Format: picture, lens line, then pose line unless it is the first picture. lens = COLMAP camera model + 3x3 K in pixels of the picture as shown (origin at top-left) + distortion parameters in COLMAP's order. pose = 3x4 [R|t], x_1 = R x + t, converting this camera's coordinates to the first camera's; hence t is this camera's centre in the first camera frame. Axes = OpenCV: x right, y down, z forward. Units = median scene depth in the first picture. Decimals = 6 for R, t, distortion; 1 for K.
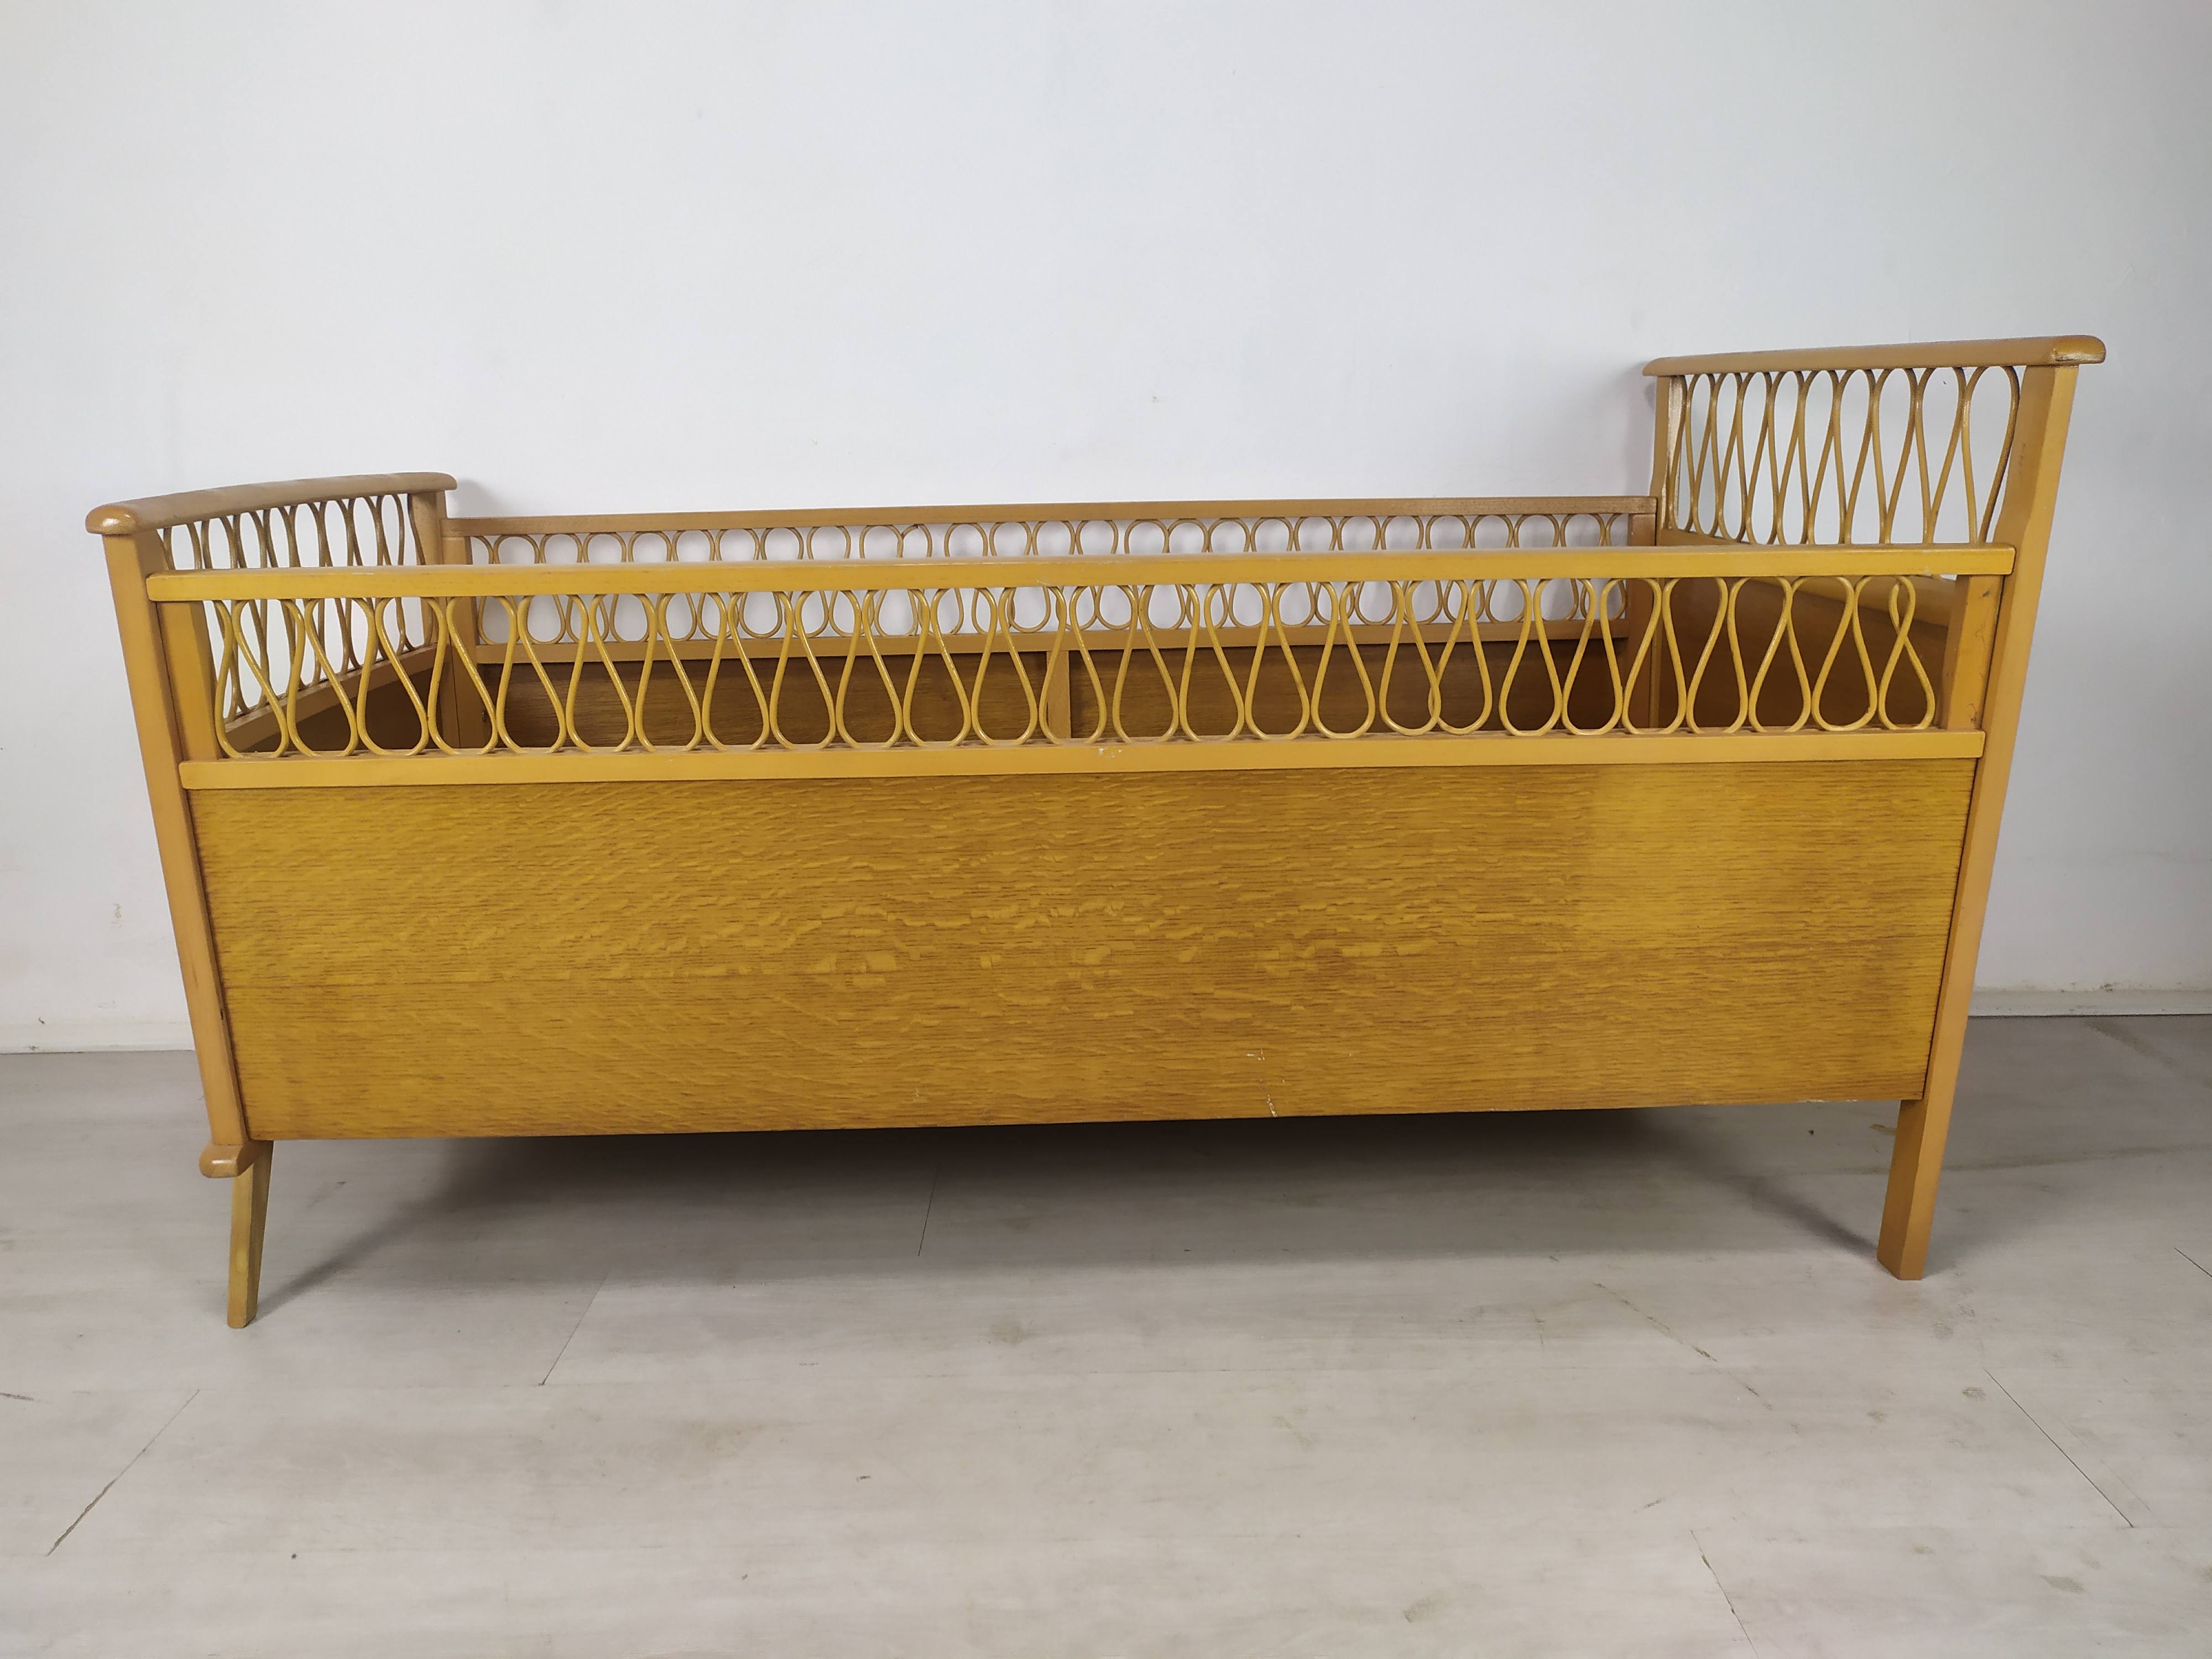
lens RADIAL K [[1614.7, 0, 1105.4], [0, 1614.7, 814.3], [0, 0, 1]] dist [0.029973, -0.046495]
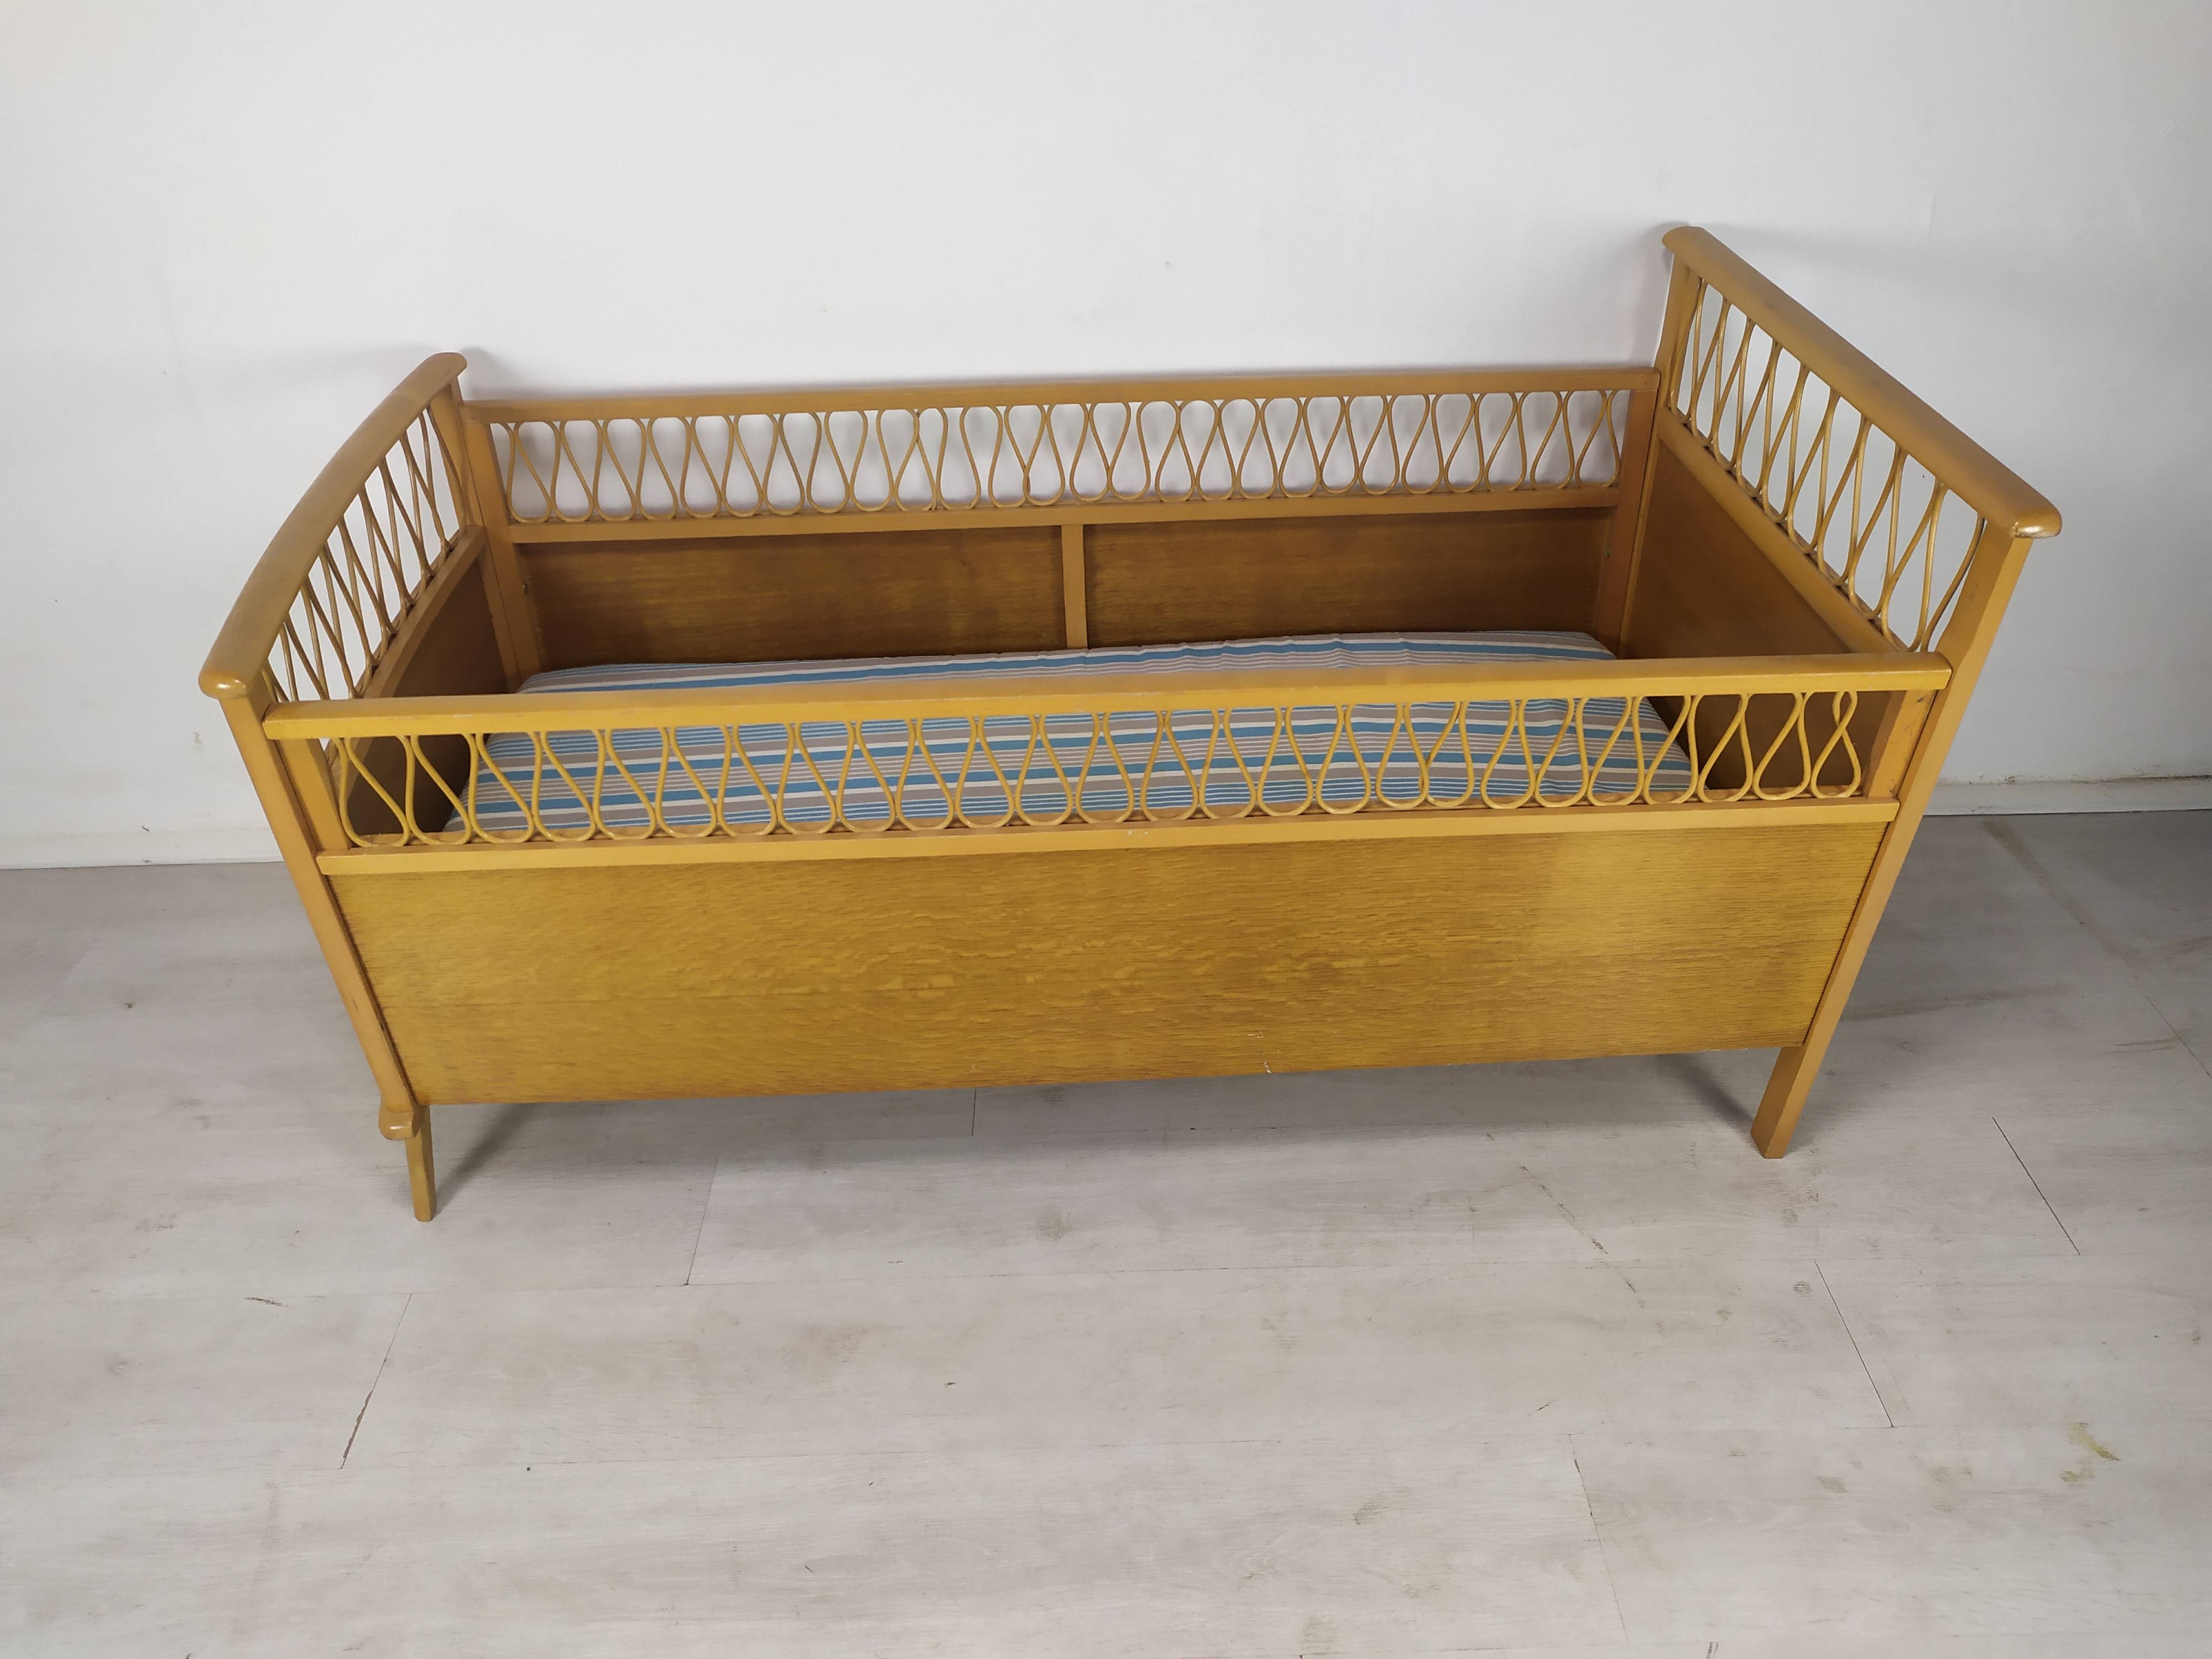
lens RADIAL K [[1614.7, 0, 1126.1], [0, 1614.7, 802.8], [0, 0, 1]] dist [0.029973, -0.046495]
pose [[0.999665, -0.007005, 0.024936, -0.032401], [-0.002410, 0.933391, 0.358853, -0.452839], [-0.025789, -0.358792, 0.933061, -0.054755]]
